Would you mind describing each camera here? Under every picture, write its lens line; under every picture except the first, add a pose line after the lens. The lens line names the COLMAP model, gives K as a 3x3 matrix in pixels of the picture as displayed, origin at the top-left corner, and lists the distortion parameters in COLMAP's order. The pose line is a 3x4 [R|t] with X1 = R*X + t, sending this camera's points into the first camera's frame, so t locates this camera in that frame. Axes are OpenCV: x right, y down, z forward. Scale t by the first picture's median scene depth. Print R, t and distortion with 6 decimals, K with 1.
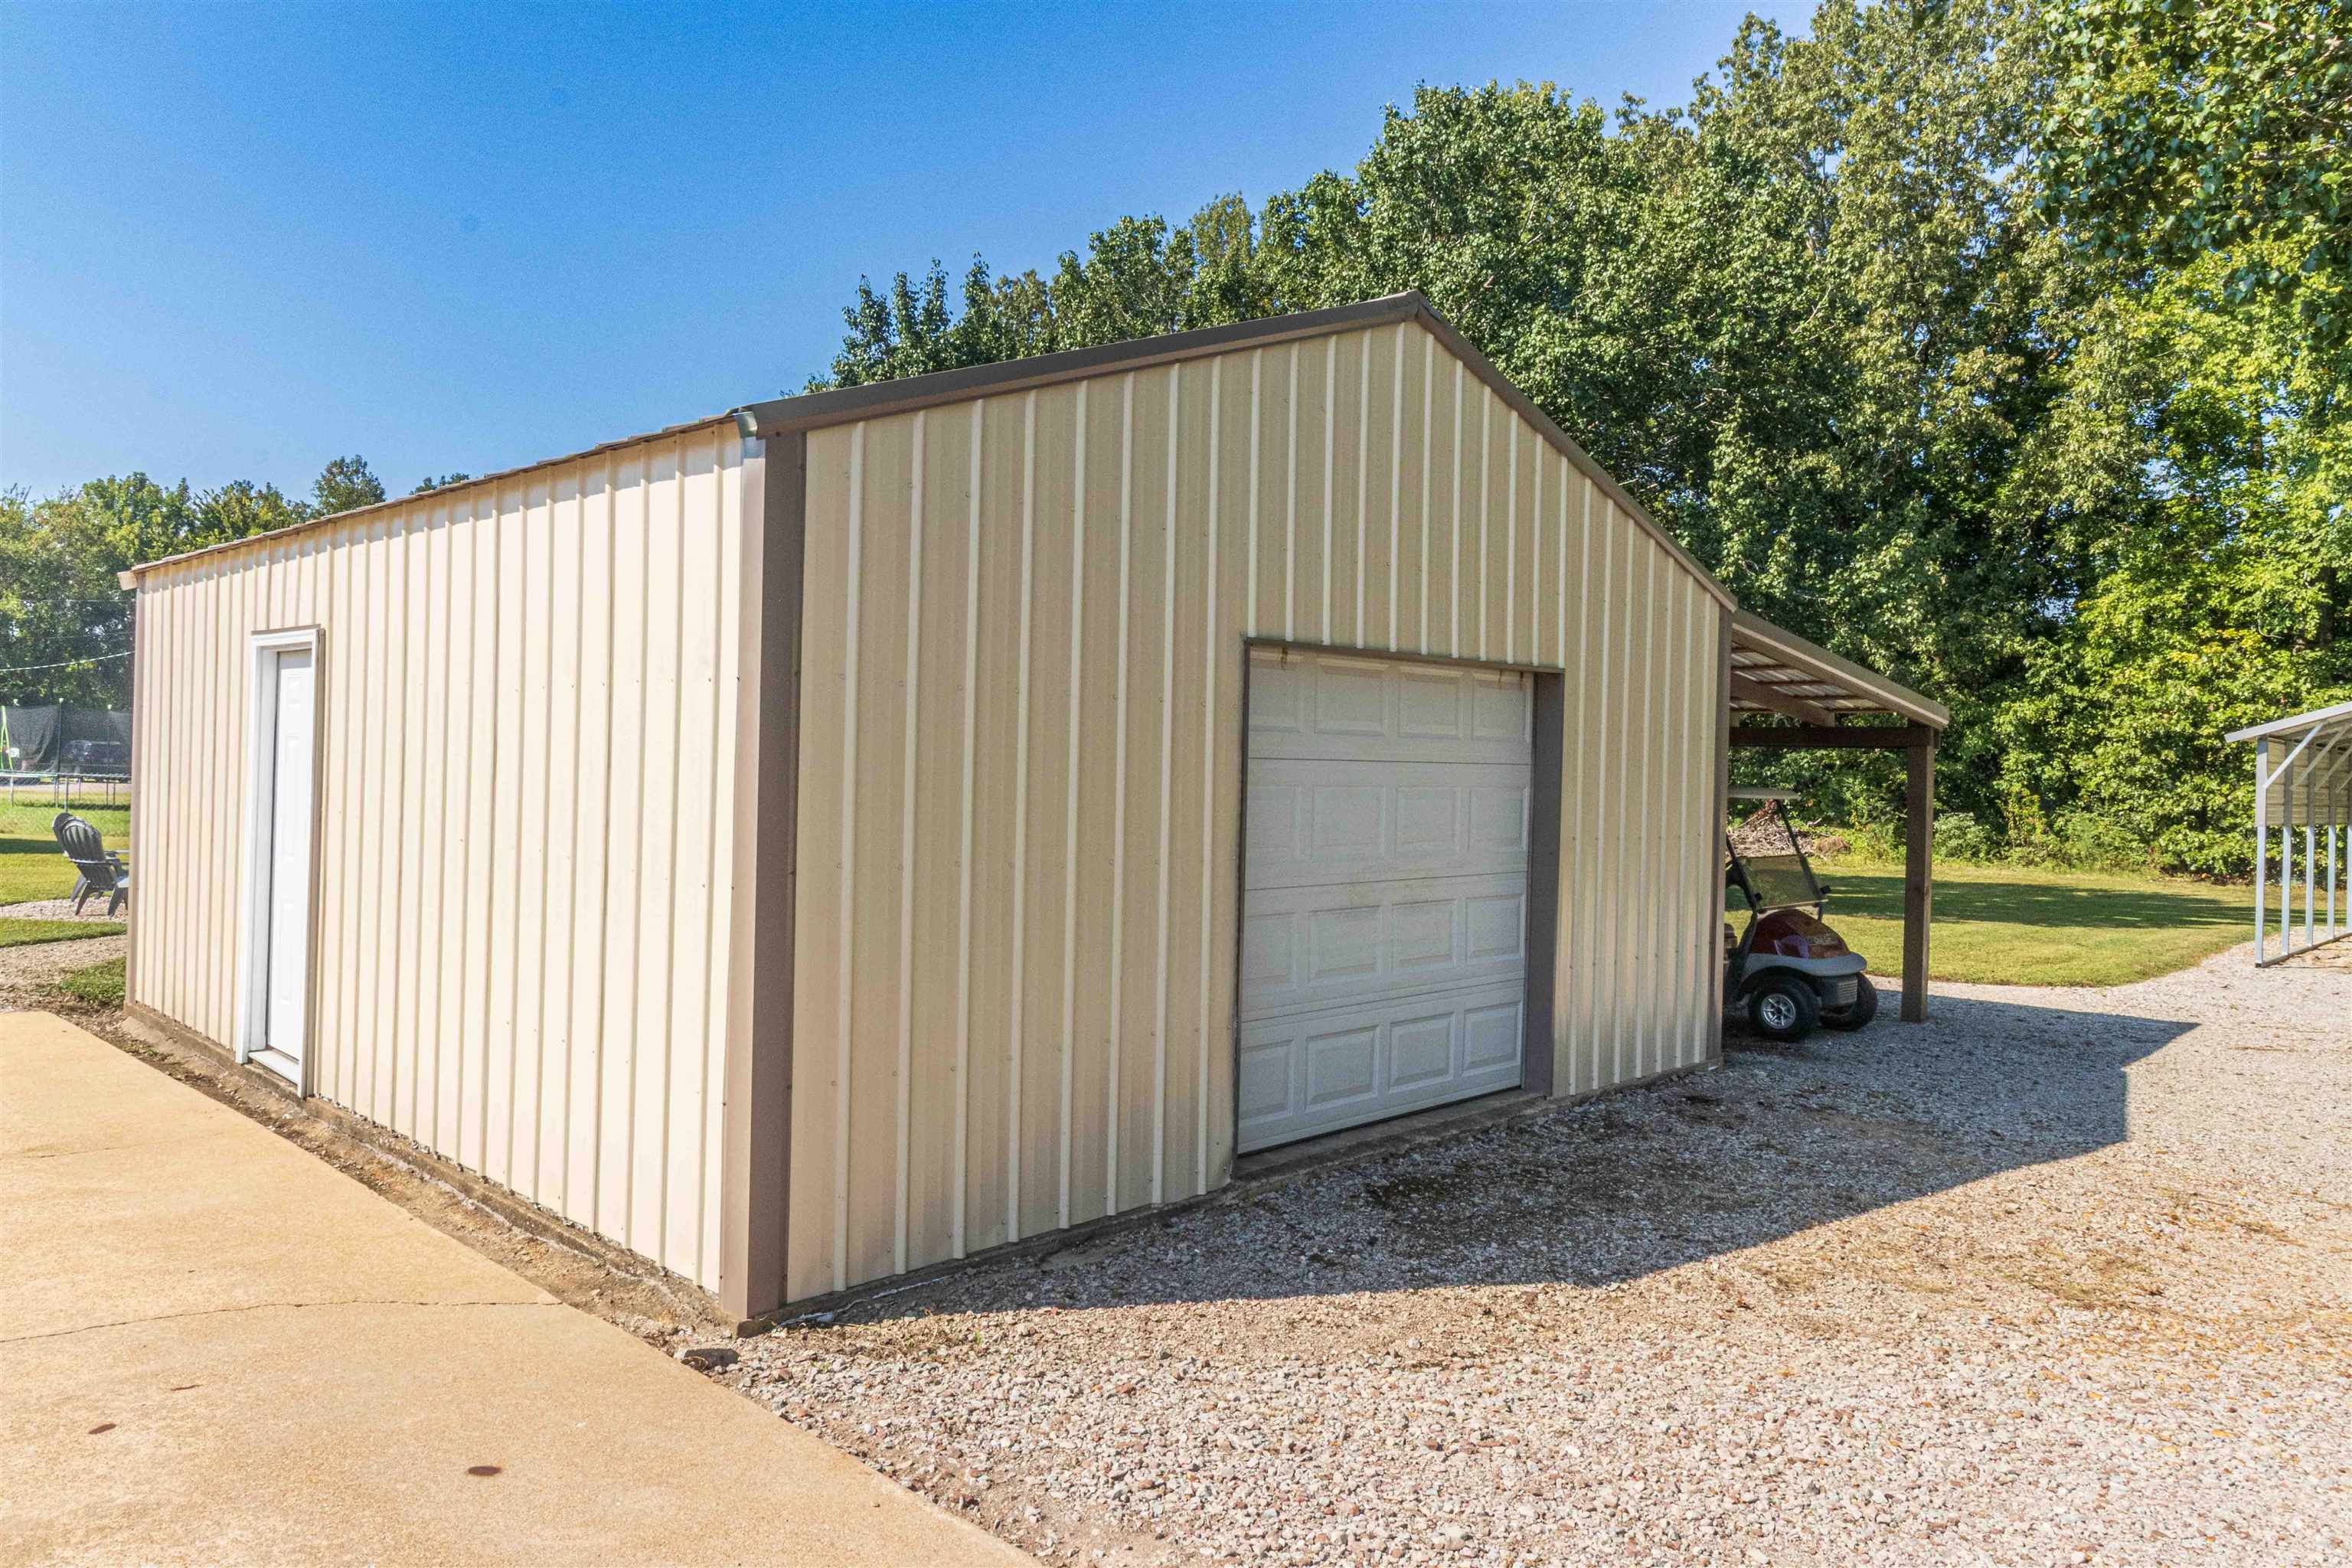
lens RADIAL K [[1532.8, 0, 1176.3], [0, 1532.8, 765.7], [0, 0, 1]] dist [0.002871, 0.001613]
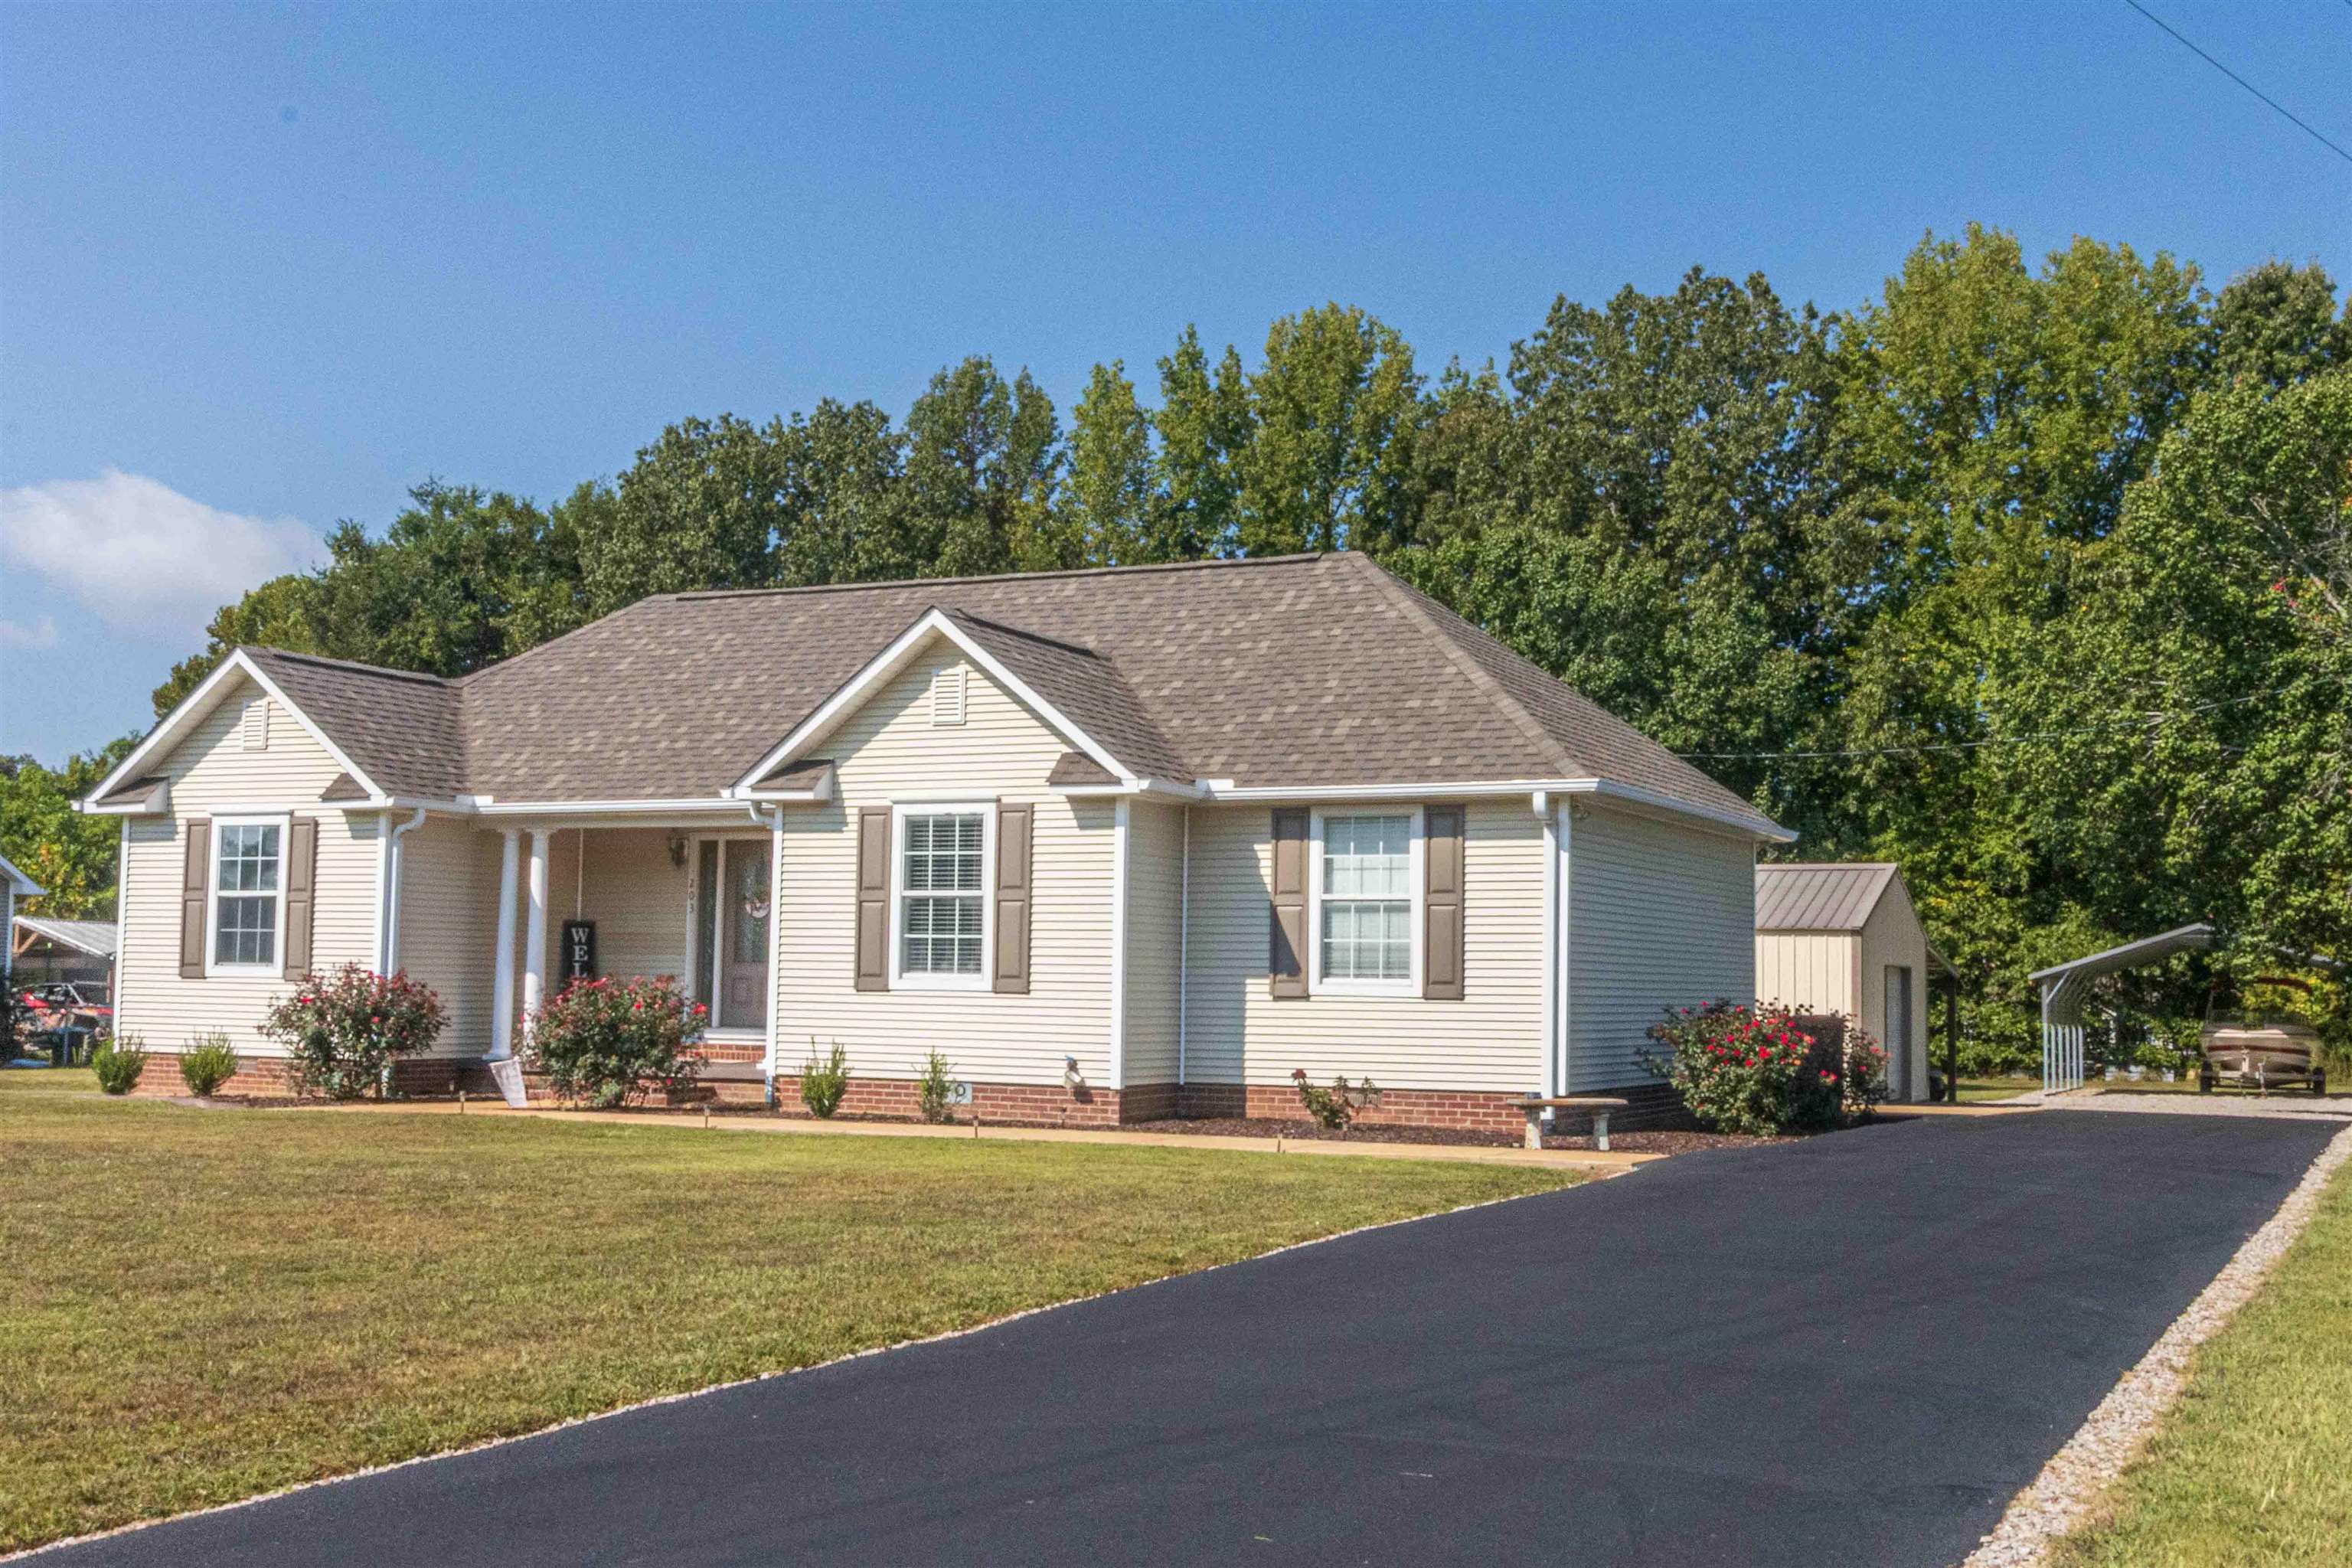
lens RADIAL K [[2490.6, 0, 1181.8], [0, 2490.6, 796.2], [0, 0, 1]] dist [0.009970, 0.000000]
pose [[0.940298, 0.022224, 0.339625, -0.655749], [0.002905, 0.997305, -0.073303, -0.008986], [-0.340339, 0.069914, 0.937700, -0.751458]]
